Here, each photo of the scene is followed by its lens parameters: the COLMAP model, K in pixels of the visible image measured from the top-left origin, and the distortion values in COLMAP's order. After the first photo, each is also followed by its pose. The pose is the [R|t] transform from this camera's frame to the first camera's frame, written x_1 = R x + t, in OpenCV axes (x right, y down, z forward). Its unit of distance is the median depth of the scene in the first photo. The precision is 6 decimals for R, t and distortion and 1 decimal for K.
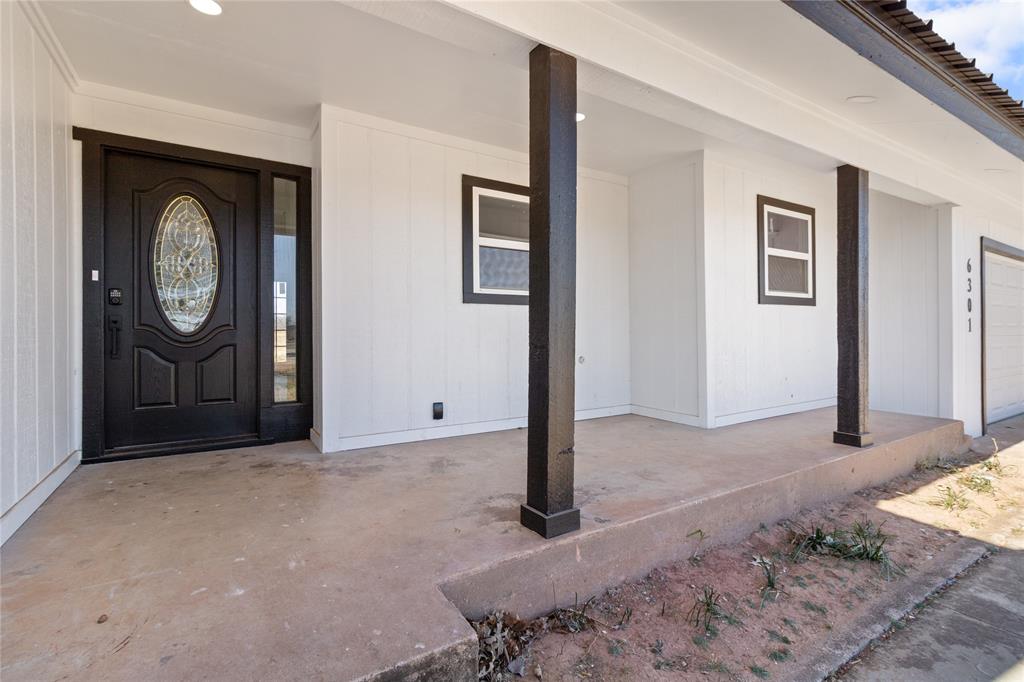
lens RADIAL K [[462.7, 0, 512.0], [0, 462.7, 334.4], [0, 0, 1]] dist [-0.001936, 0.000129]
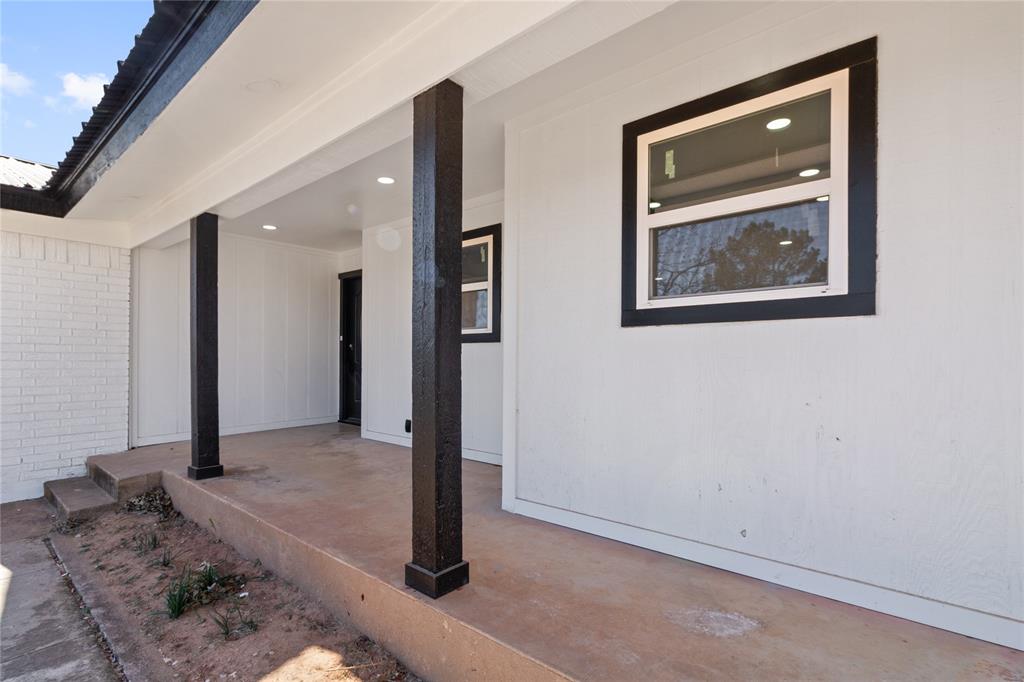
lens RADIAL K [[461.3, 0, 513.1], [0, 461.3, 357.9], [0, 0, 1]] dist [0.001367, -0.000351]
pose [[0.338284, 0.006069, -0.941024, 1.953060], [-0.004809, 0.999977, 0.004720, -0.059864], [0.941032, 0.002928, 0.338306, 1.351290]]
